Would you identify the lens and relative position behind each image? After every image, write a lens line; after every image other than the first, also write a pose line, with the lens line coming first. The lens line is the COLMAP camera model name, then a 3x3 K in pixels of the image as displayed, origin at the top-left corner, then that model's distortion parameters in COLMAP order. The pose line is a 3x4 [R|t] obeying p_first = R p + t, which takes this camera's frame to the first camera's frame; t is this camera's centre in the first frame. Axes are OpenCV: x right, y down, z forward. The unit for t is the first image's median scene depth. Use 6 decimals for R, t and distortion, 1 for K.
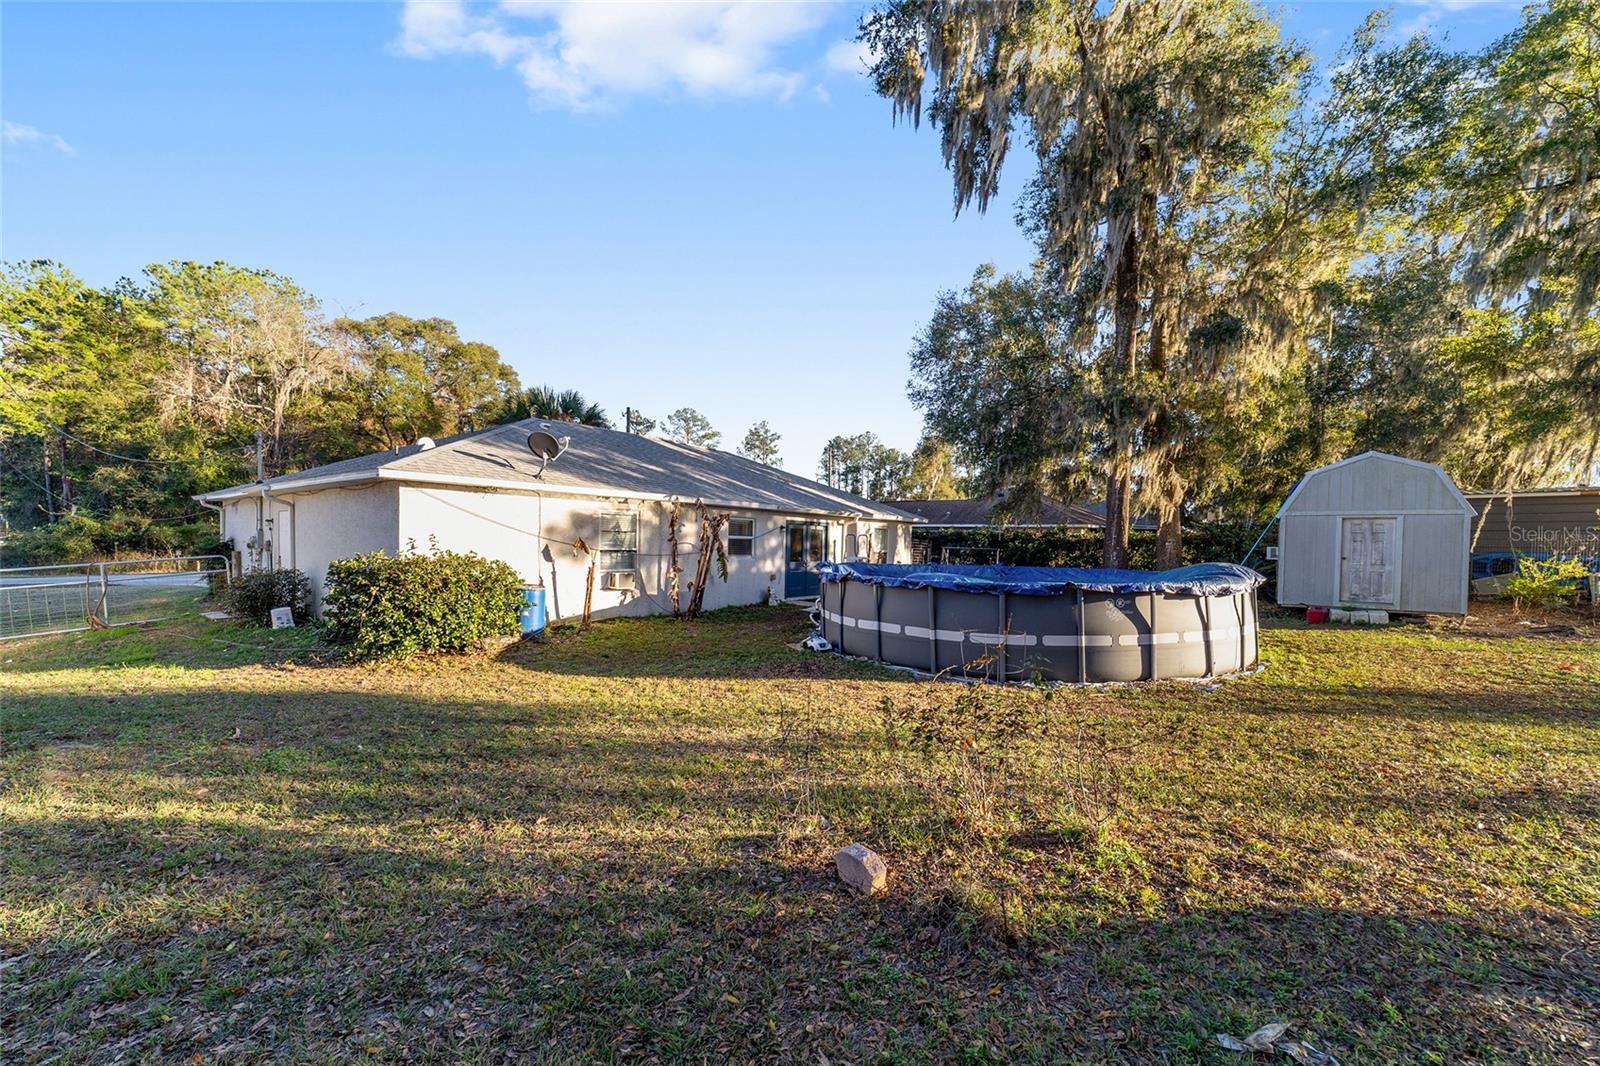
lens RADIAL K [[632.6, 0, 807.7], [0, 632.6, 552.4], [0, 0, 1]] dist [-0.017343, 0.008730]
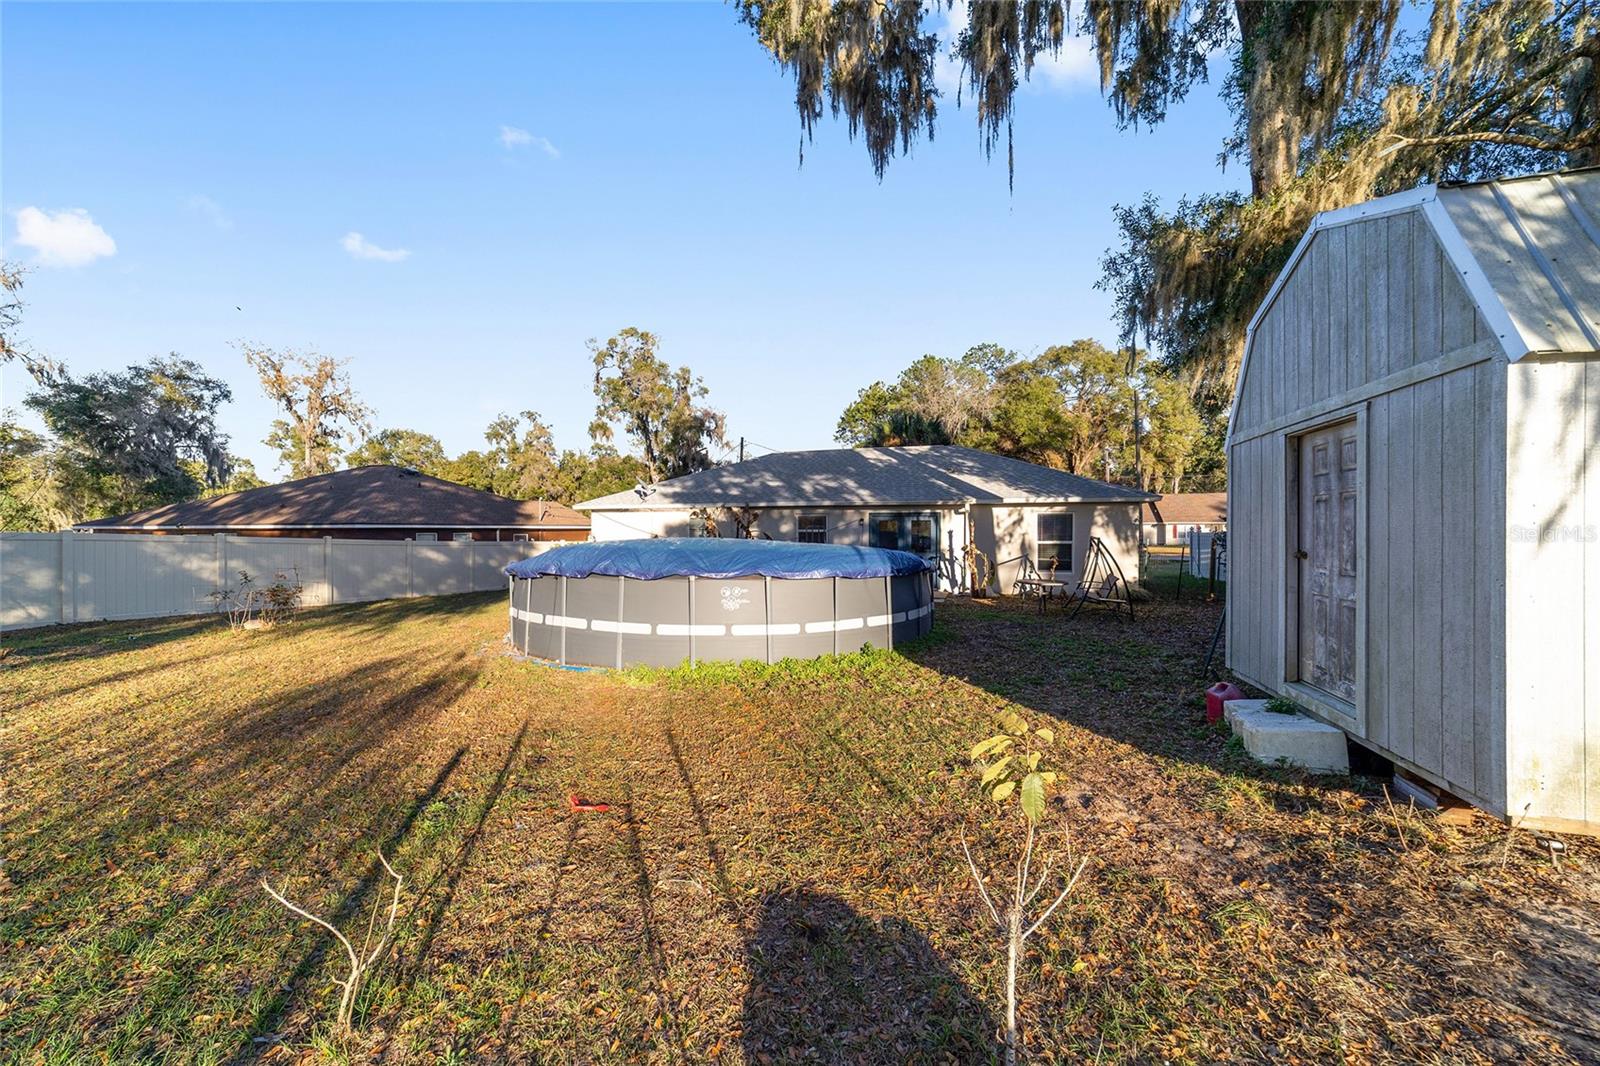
lens RADIAL K [[613.9, 0, 802.5], [0, 613.9, 533.4], [0, 0, 1]] dist [-0.016617, 0.007194]
pose [[0.365049, -0.018268, -0.930809, 1.059761], [-0.004084, 0.999766, -0.021223, 0.005231], [0.930979, 0.011549, 0.364890, 0.604564]]
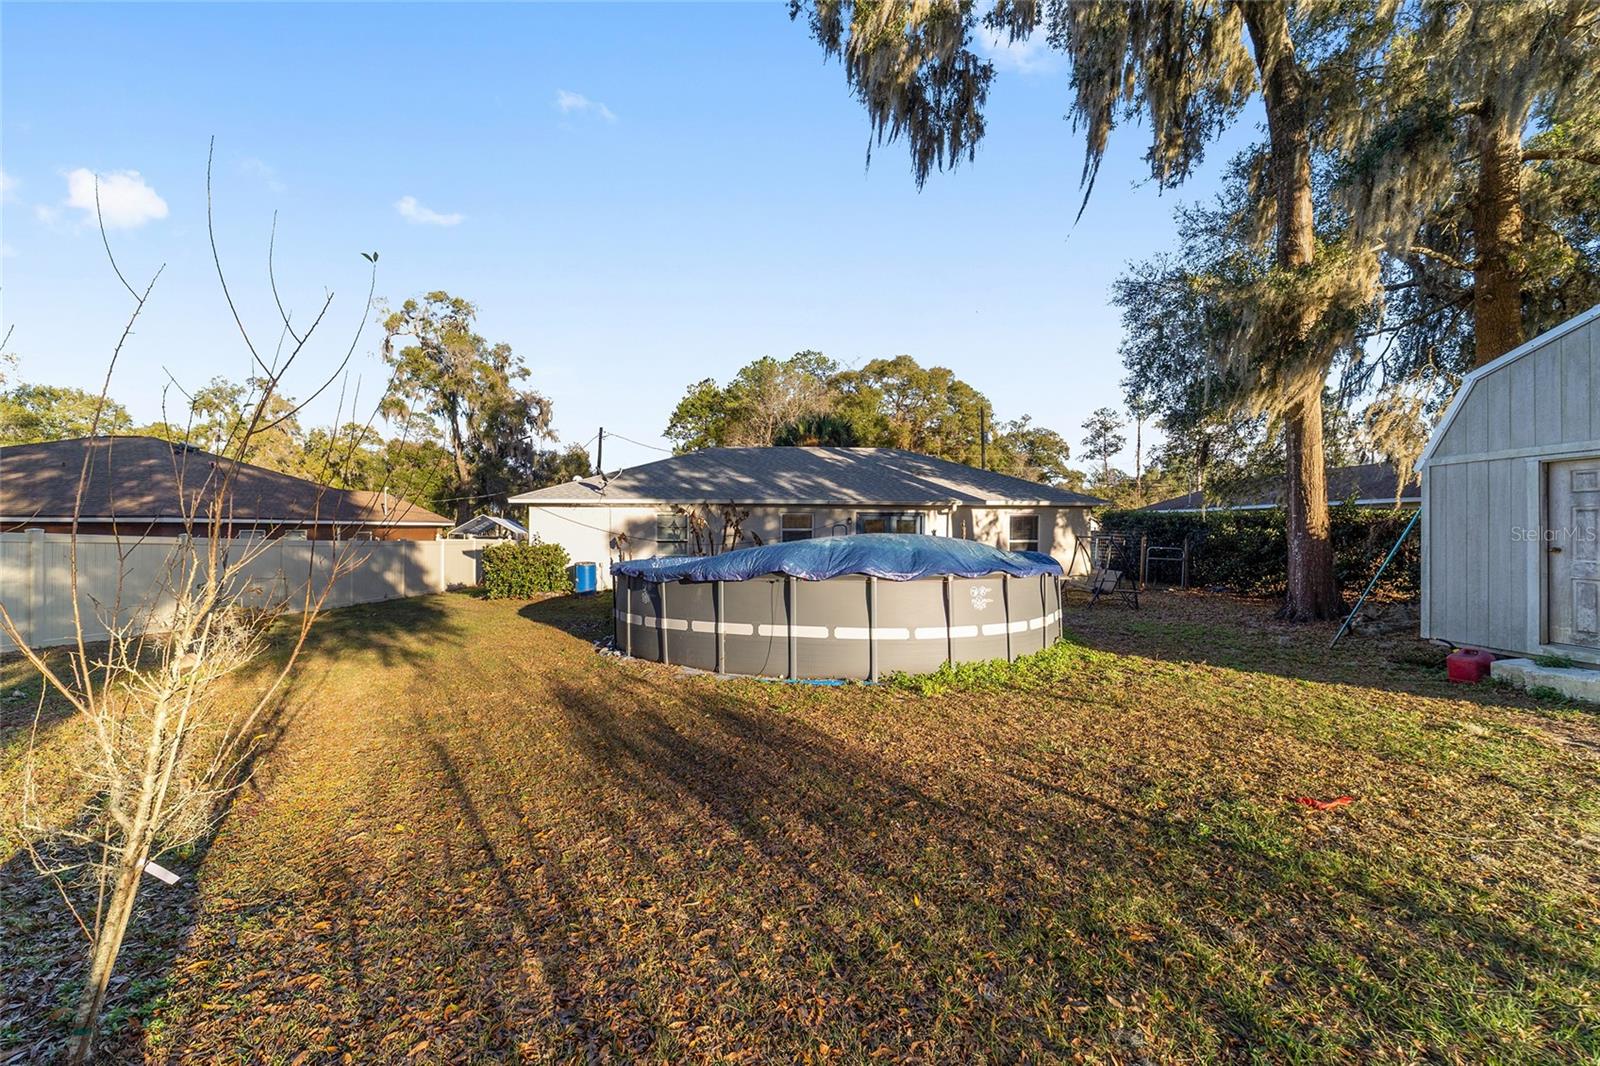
lens RADIAL K [[617.7, 0, 802.1], [0, 617.7, 533.7], [0, 0, 1]] dist [-0.016377, 0.008106]
pose [[0.652397, -0.014118, -0.757746, 0.857543], [-0.000902, 0.999811, -0.019405, 0.006040], [0.757877, 0.013343, 0.652261, 0.297195]]
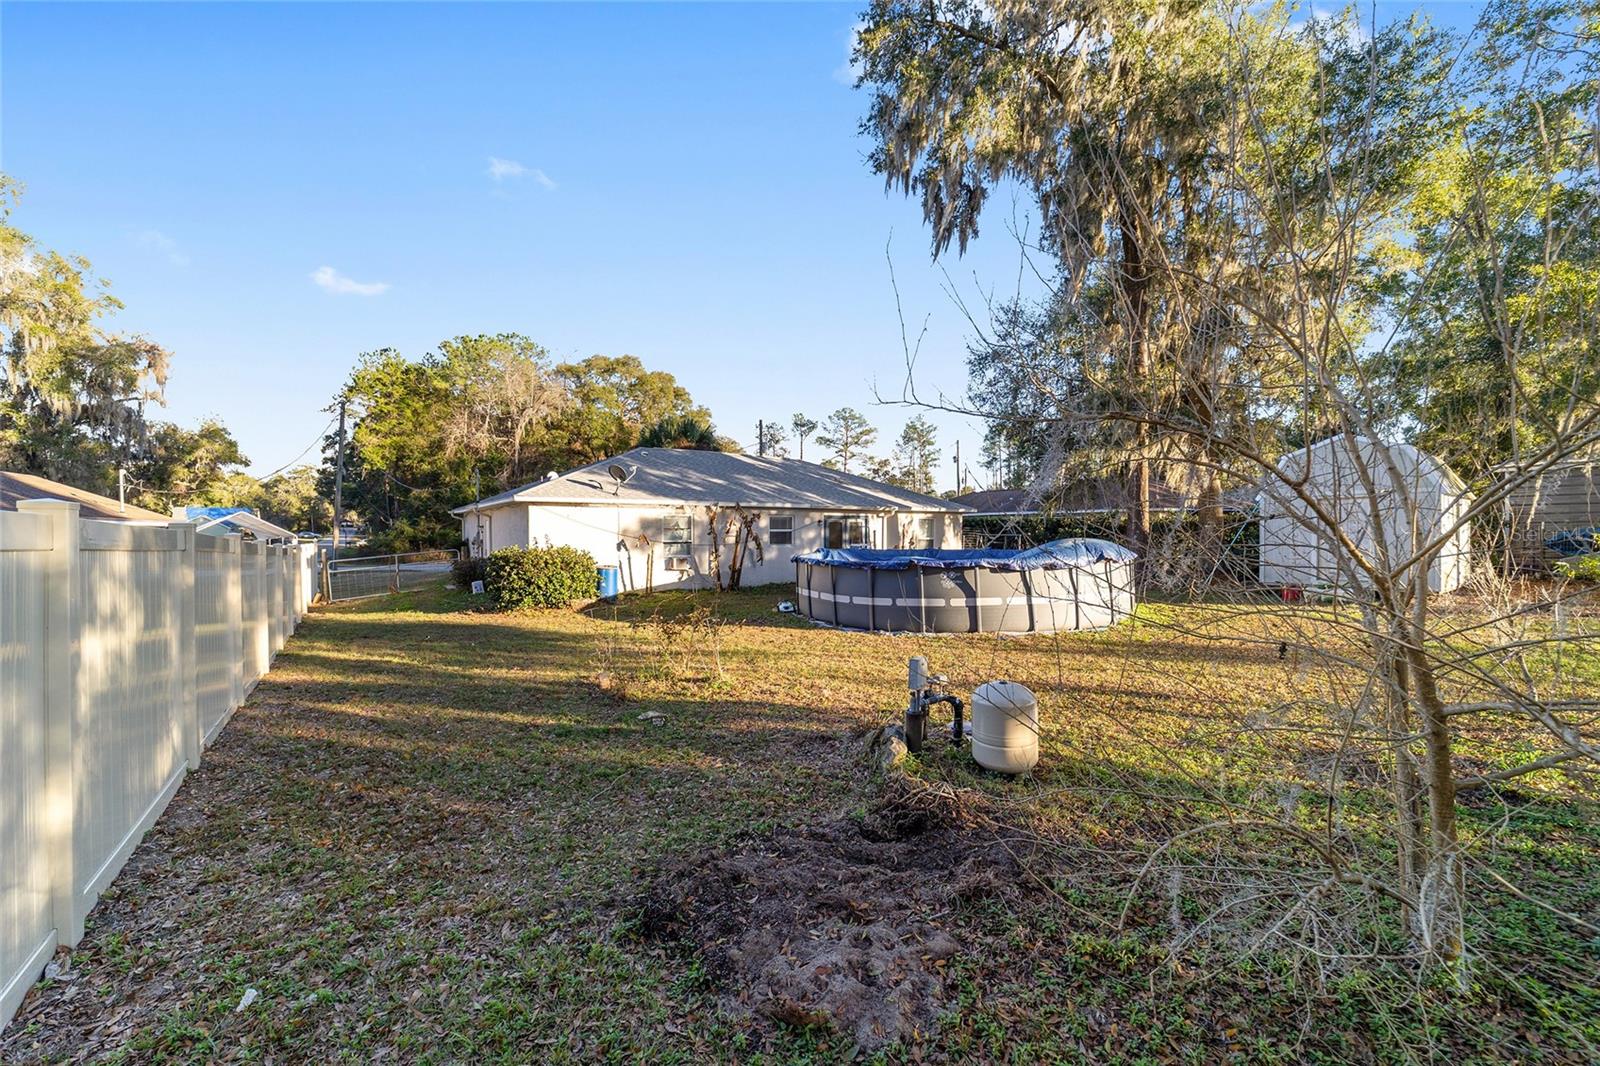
lens RADIAL K [[617.7, 0, 802.1], [0, 617.7, 533.7], [0, 0, 1]] dist [-0.016377, 0.008106]
pose [[0.956525, -0.020549, -0.290927, 0.340468], [0.016990, 0.999747, -0.014756, 0.002657], [0.291156, 0.009172, 0.956631, -0.222457]]
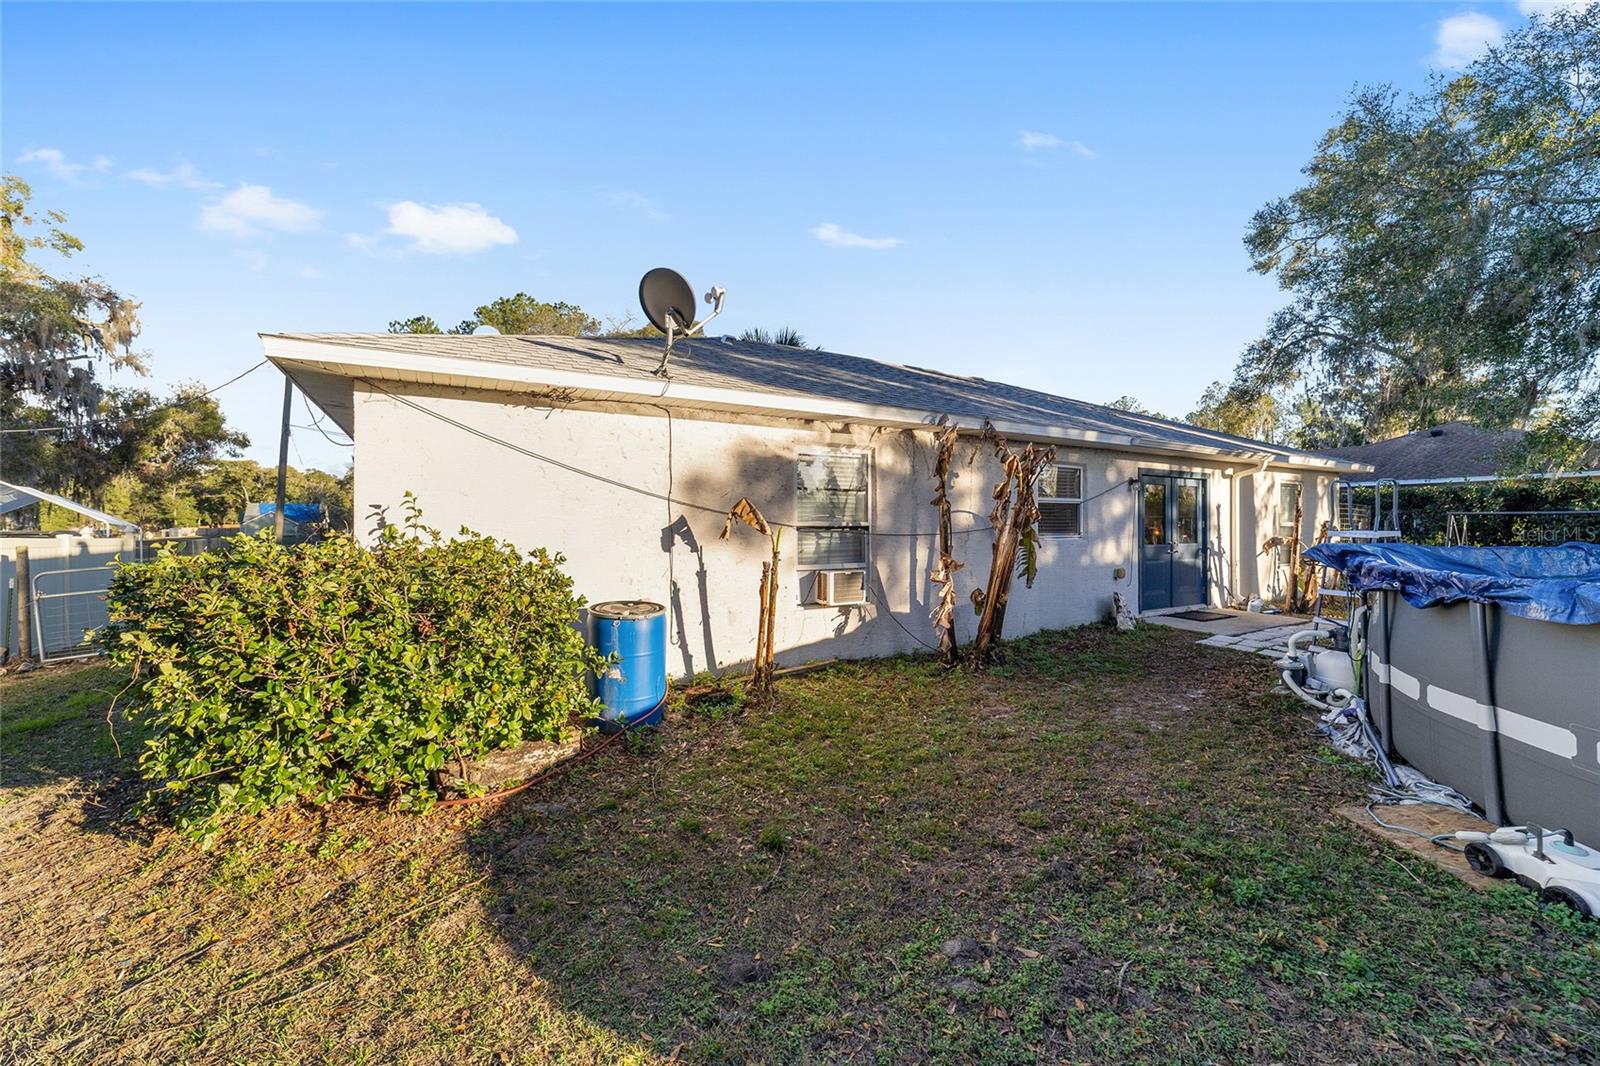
lens RADIAL K [[613.9, 0, 802.5], [0, 613.9, 533.4], [0, 0, 1]] dist [-0.016617, 0.007194]
pose [[0.926411, -0.020335, -0.375965, -0.127496], [0.018297, 0.999792, -0.008992, 0.005741], [0.376069, 0.001452, 0.926590, 0.495420]]
